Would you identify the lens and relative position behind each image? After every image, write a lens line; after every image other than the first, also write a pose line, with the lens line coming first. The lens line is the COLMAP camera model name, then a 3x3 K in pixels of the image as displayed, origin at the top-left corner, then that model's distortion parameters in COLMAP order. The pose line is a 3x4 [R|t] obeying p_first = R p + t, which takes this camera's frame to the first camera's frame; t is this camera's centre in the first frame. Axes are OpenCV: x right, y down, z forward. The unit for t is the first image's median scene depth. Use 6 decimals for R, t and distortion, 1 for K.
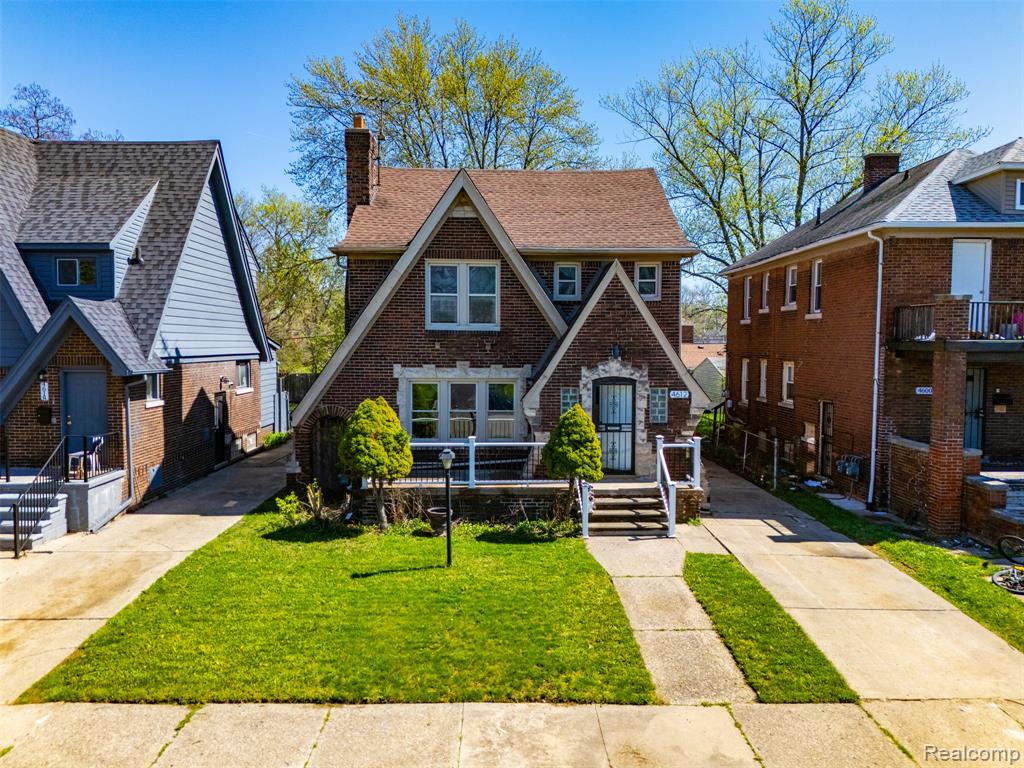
lens RADIAL K [[749.5, 0, 515.0], [0, 749.5, 385.2], [0, 0, 1]] dist [0.083318, -0.081343]
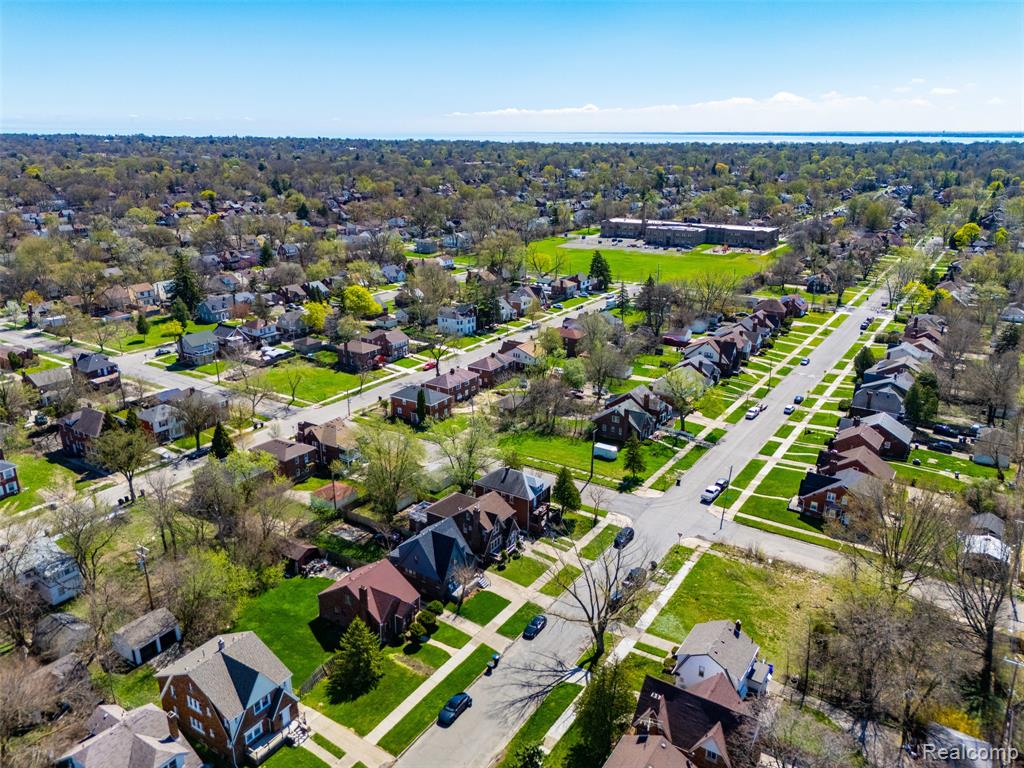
lens RADIAL K [[749.5, 0, 515.0], [0, 749.5, 385.2], [0, 0, 1]] dist [0.083318, -0.081343]
pose [[0.560173, -0.268163, 0.783770, -5.467530], [0.045737, 0.954722, 0.293964, -3.702614], [-0.827112, -0.128823, 0.547074, -3.019570]]
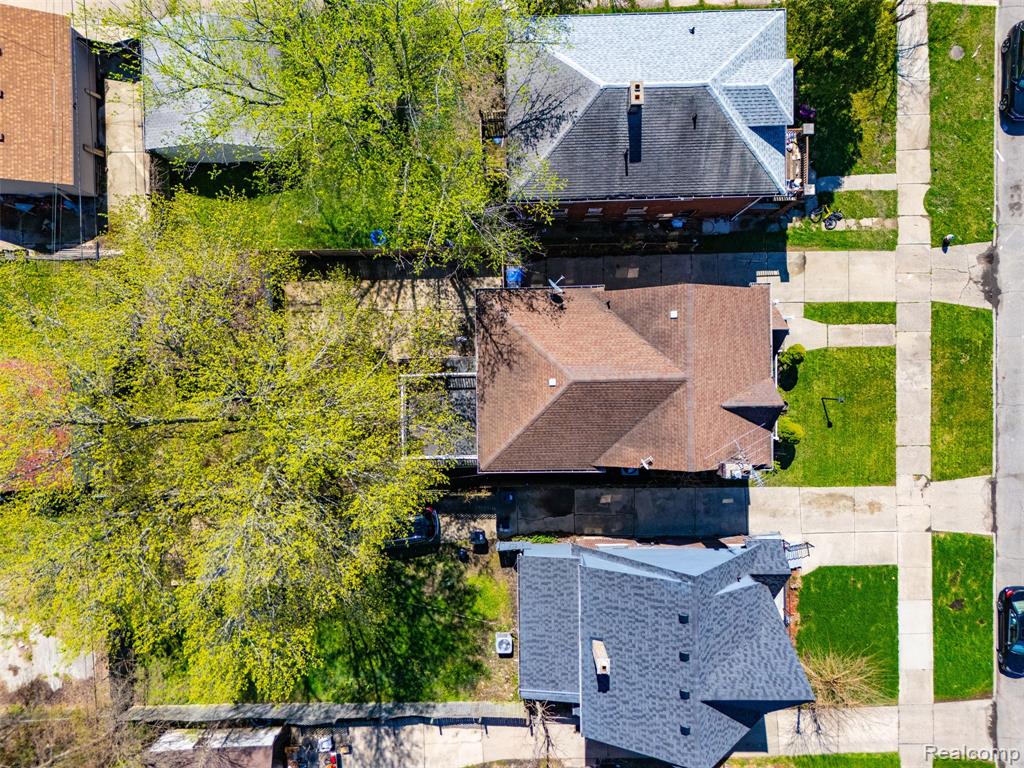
lens RADIAL K [[749.5, 0, 515.0], [0, 749.5, 385.2], [0, 0, 1]] dist [0.083318, -0.081343]
pose [[0.008186, -0.999835, -0.016217, 0.006030], [0.061371, -0.015684, 0.997992, -2.301482], [-0.998081, -0.009164, 0.061233, 1.610658]]
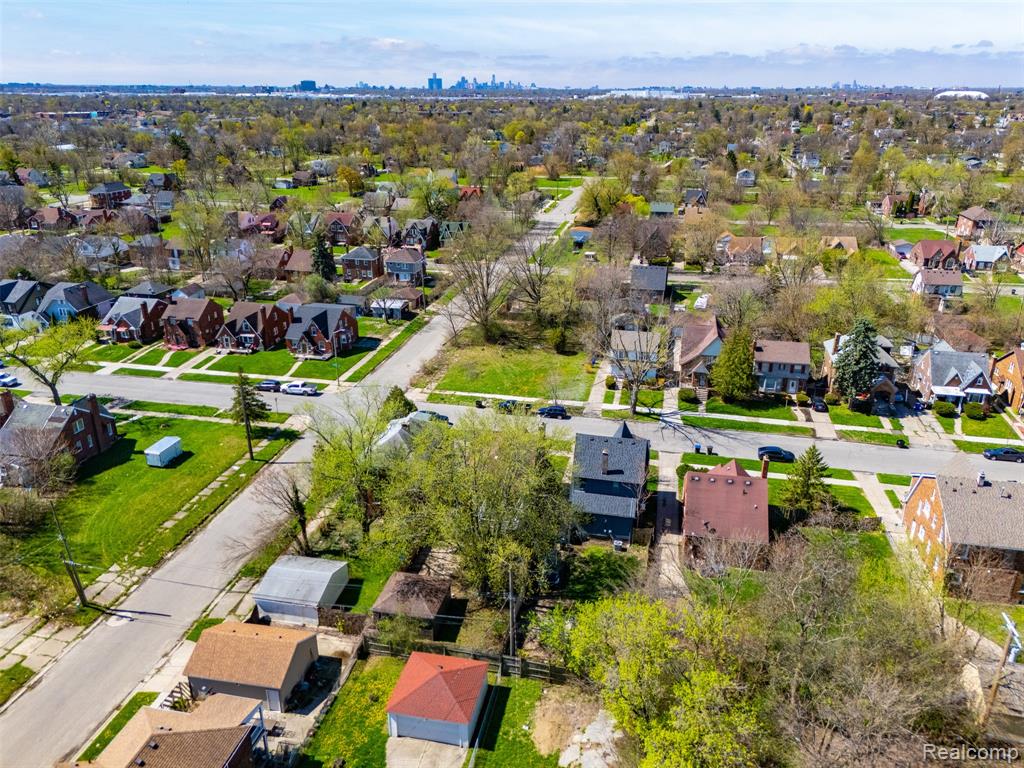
lens RADIAL K [[749.5, 0, 515.0], [0, 749.5, 385.2], [0, 0, 1]] dist [0.083318, -0.081343]
pose [[-0.973410, -0.094034, 0.208880, -1.129113], [0.001918, 0.908482, 0.417919, -2.876325], [-0.229063, 0.407207, -0.884145, 5.815133]]
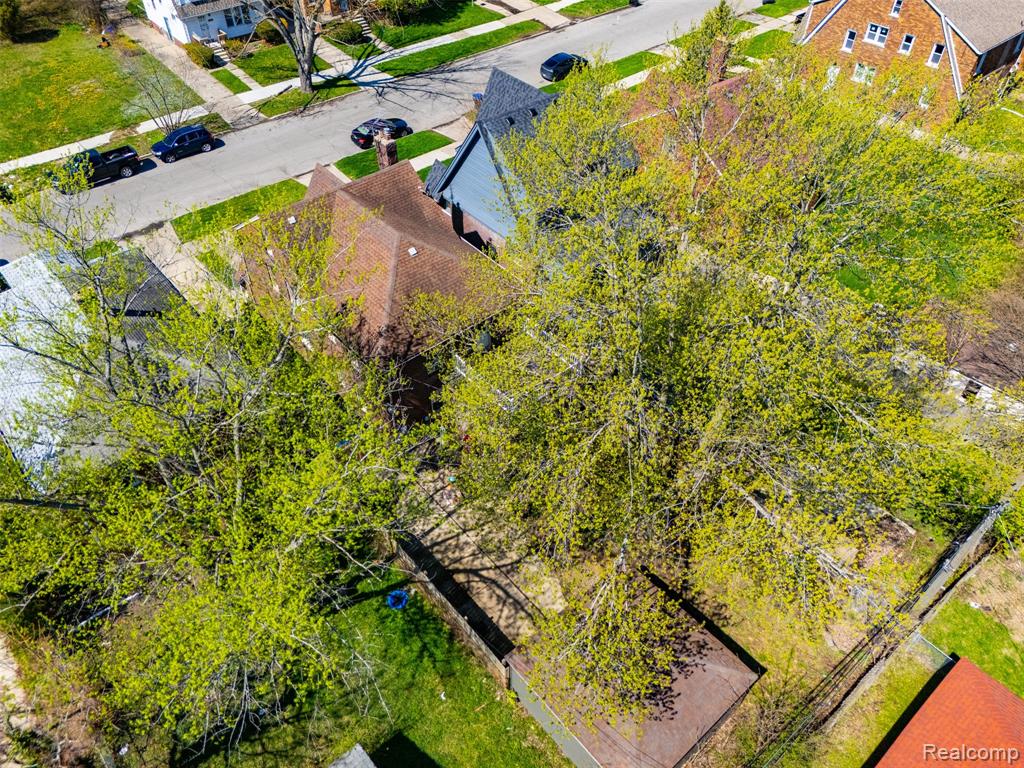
lens RADIAL K [[749.5, 0, 515.0], [0, 749.5, 385.2], [0, 0, 1]] dist [0.083318, -0.081343]
pose [[-0.774484, 0.436874, -0.457511, 0.818746], [-0.044018, 0.684260, 0.727909, -1.543067], [0.631061, 0.583892, -0.510718, 2.990320]]
